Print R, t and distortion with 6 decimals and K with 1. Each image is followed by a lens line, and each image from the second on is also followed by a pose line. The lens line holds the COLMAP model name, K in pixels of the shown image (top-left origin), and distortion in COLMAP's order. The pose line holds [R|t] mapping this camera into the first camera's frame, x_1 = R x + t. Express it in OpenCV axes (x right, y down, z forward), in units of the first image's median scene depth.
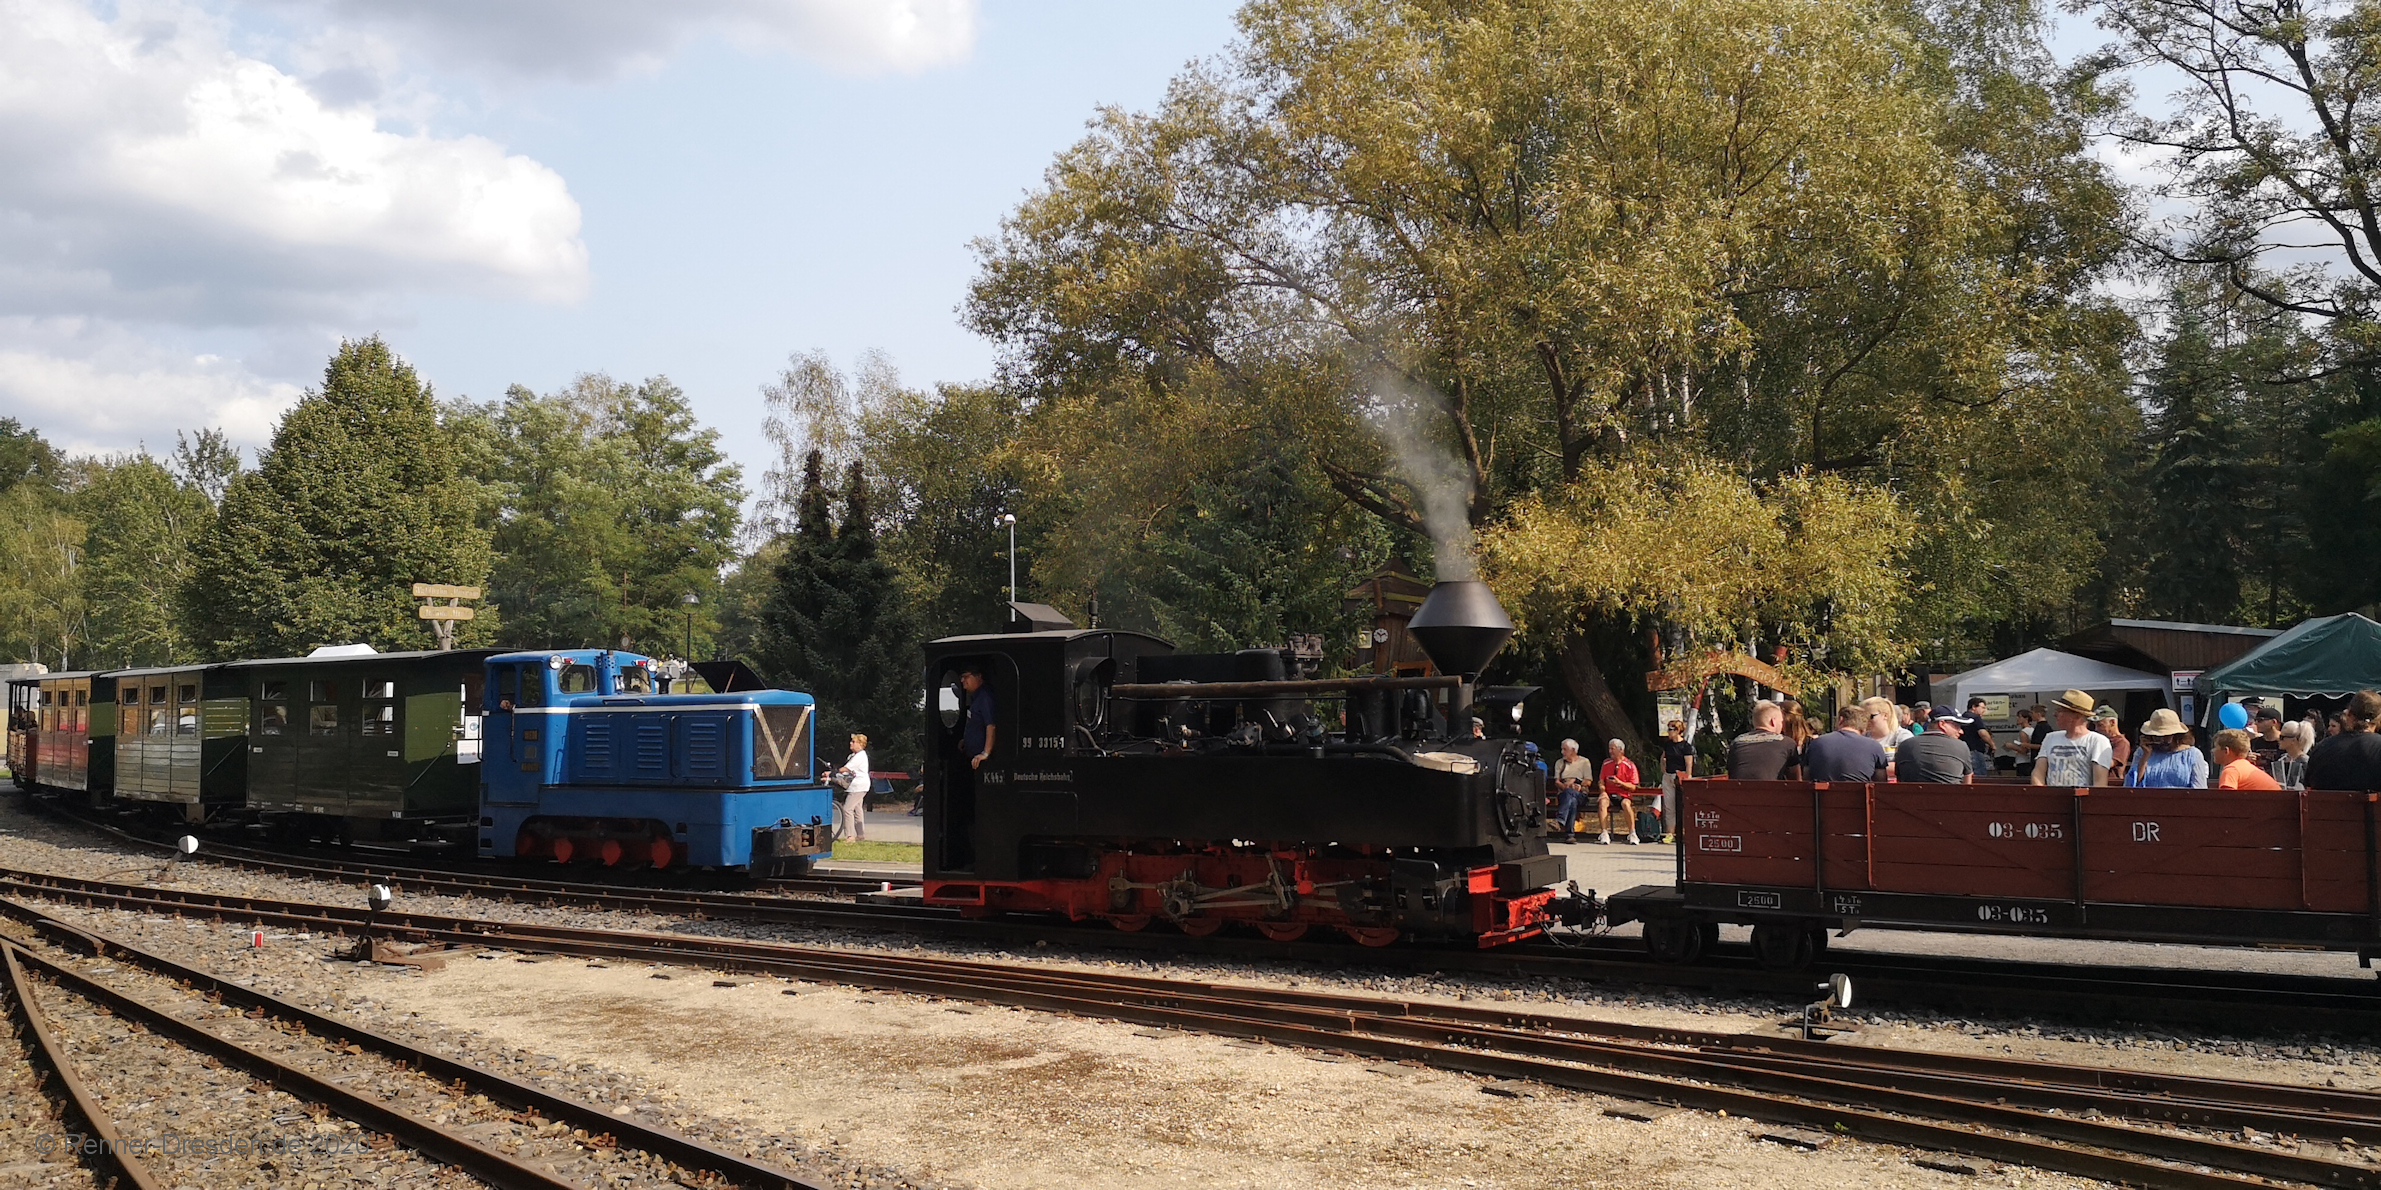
lens RADIAL K [[1861.6, 0, 1209.5], [0, 1861.6, 595.8], [0, 0, 1]] dist [0.111625, -0.163905]
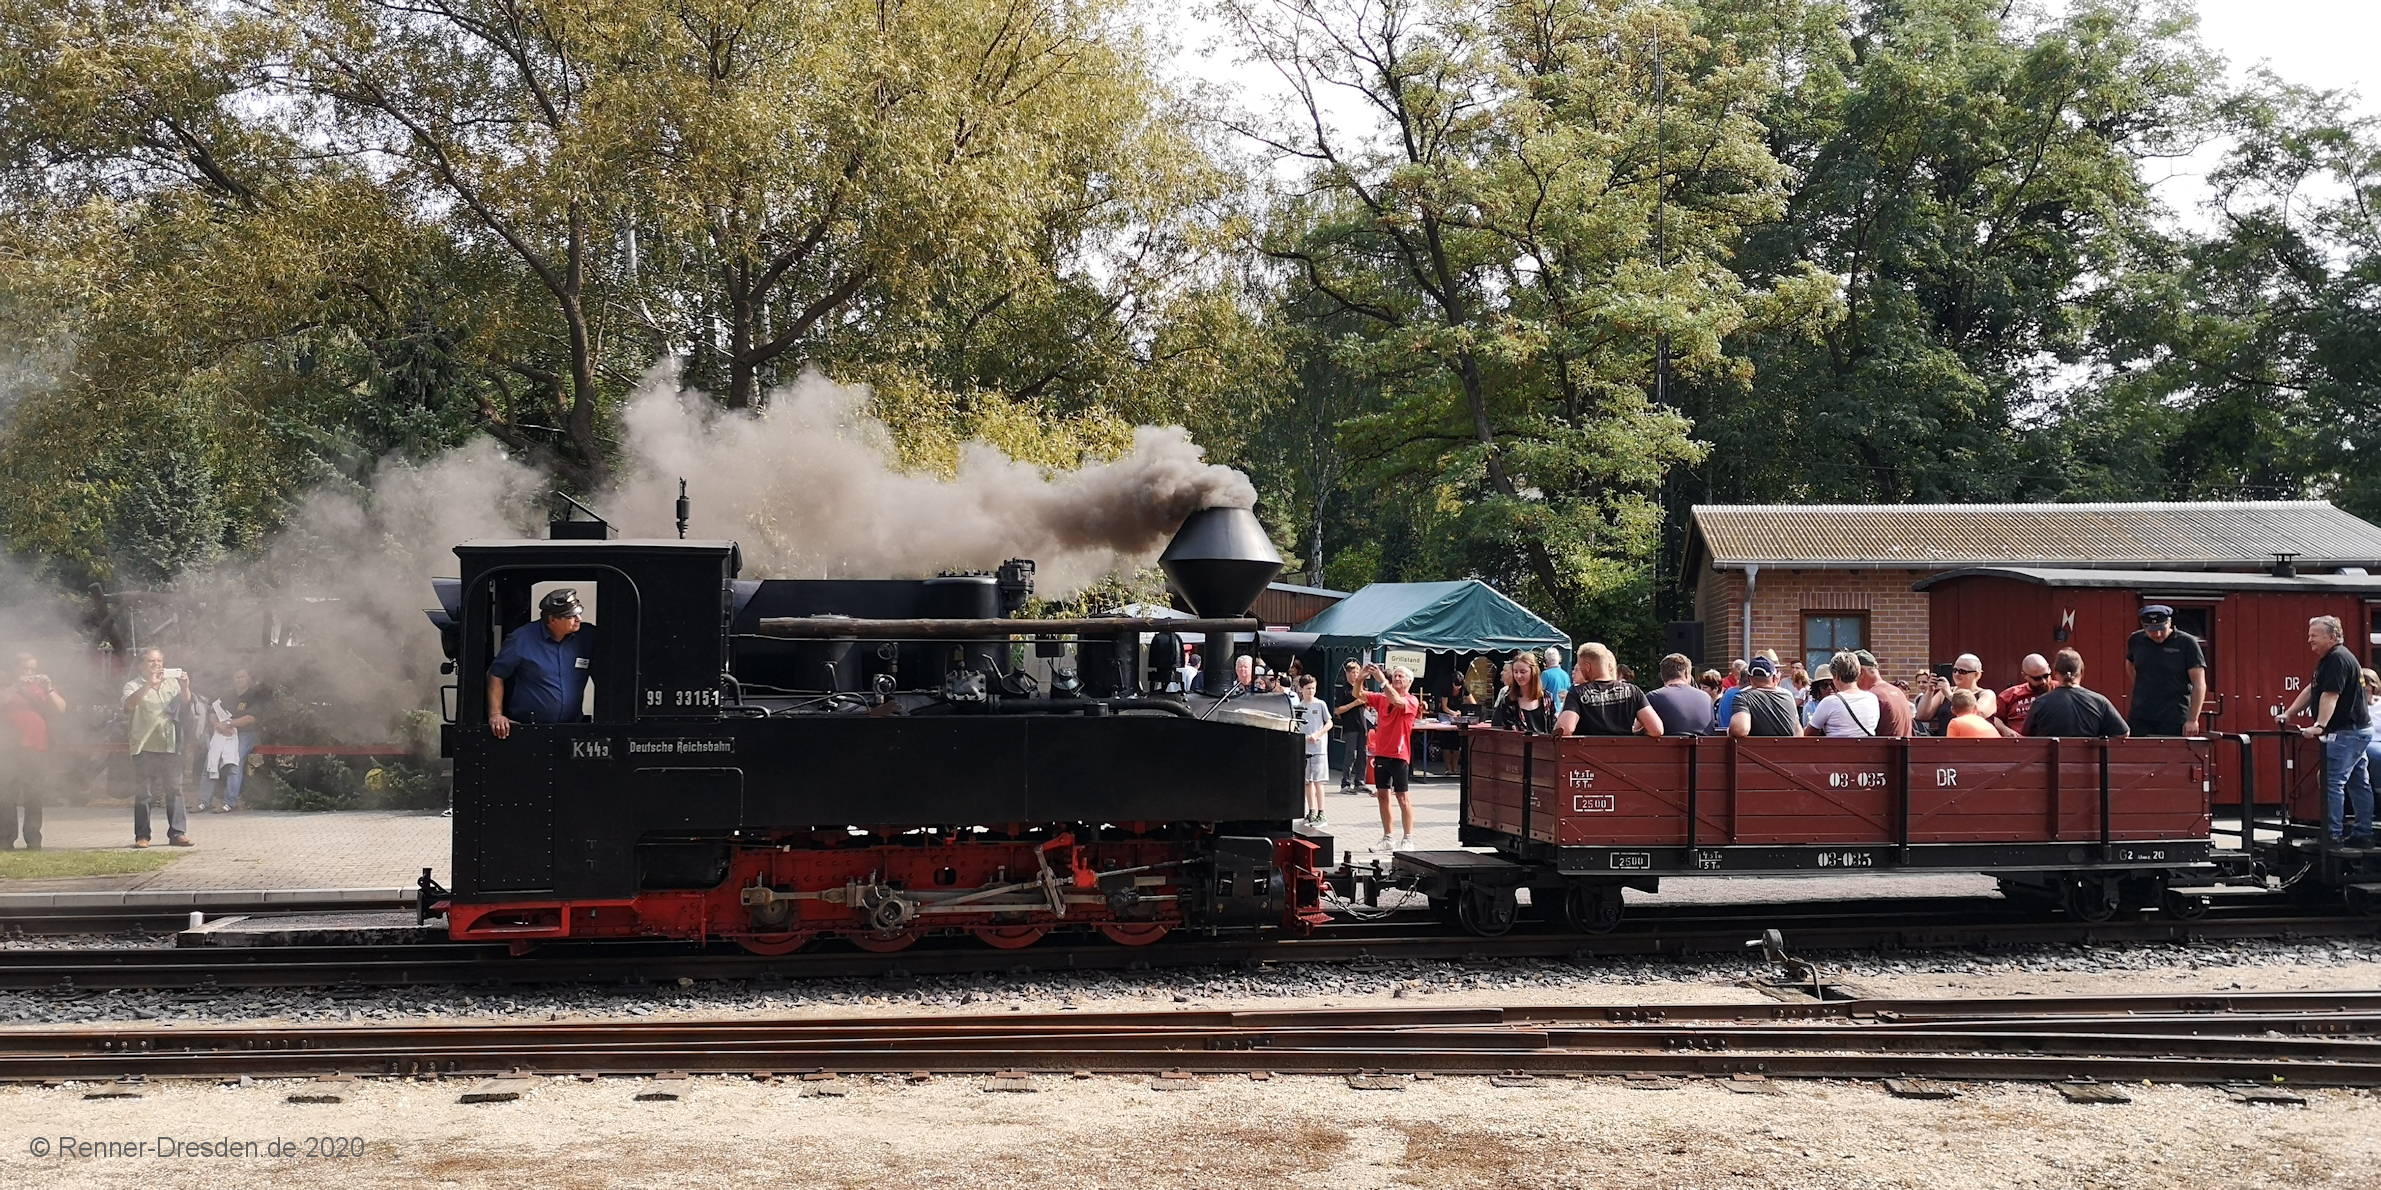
lens RADIAL K [[1929.5, 0, 1190.5], [0, 1929.5, 595.0], [0, 0, 1]] dist [0.019467, -0.059006]
pose [[0.762824, 0.033928, 0.645716, -0.407853], [-0.050156, 0.998718, 0.006776, 0.025061], [-0.644659, -0.037555, 0.763548, 0.317753]]
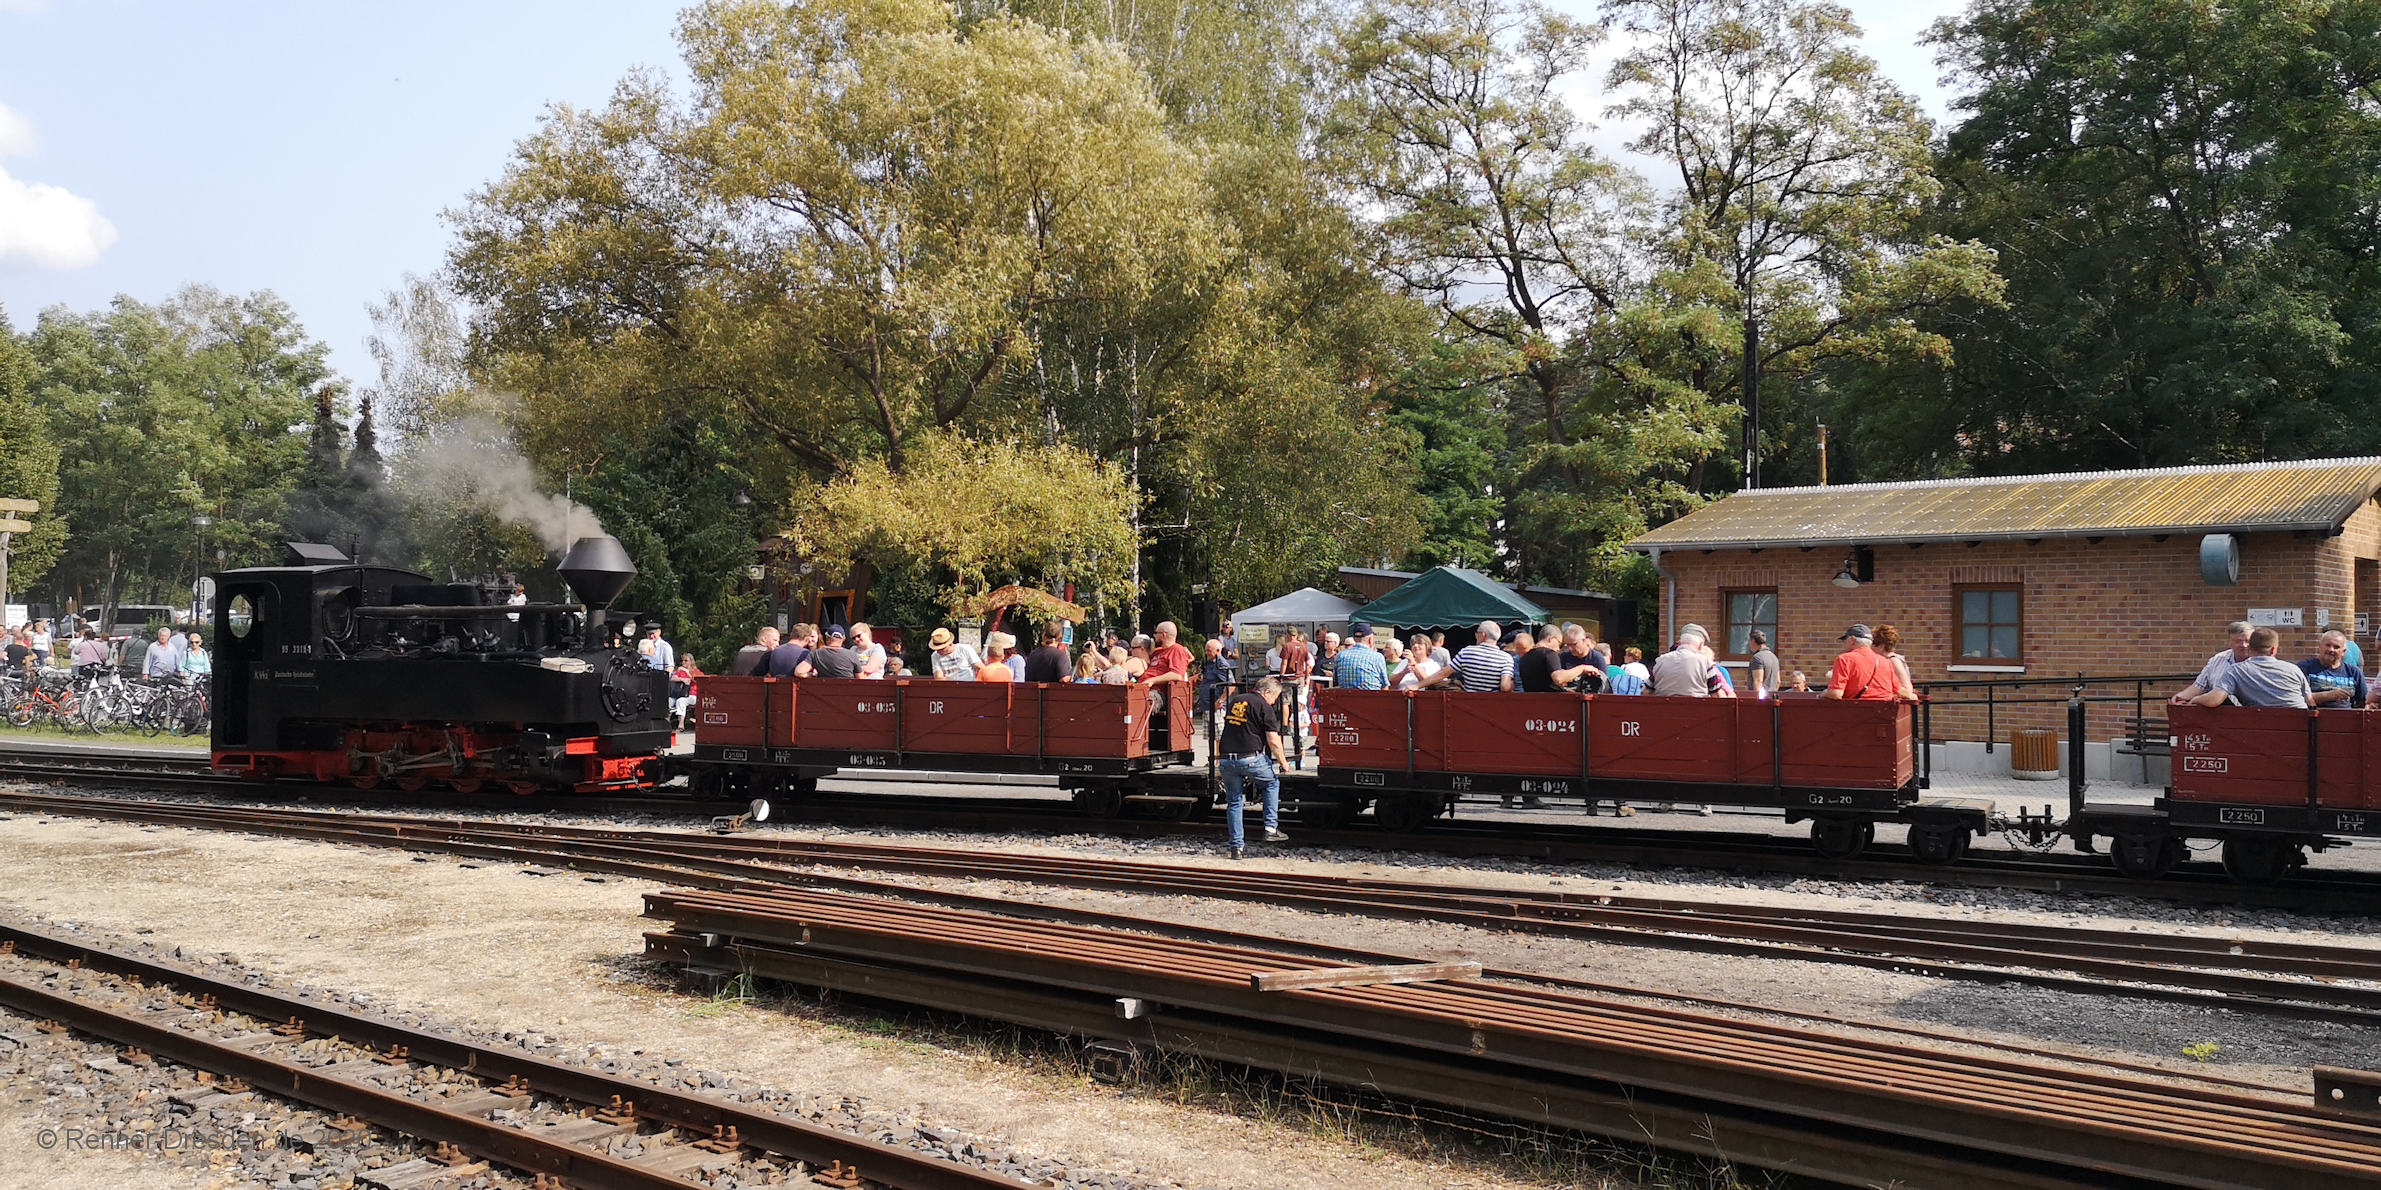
lens RADIAL K [[1861.6, 0, 1209.5], [0, 1861.6, 595.8], [0, 0, 1]] dist [0.111625, -0.163905]
pose [[0.989657, 0.015998, 0.142557, 0.361138], [-0.021833, 0.998983, 0.039461, -0.027441], [-0.141781, -0.042165, 0.989000, -0.433695]]
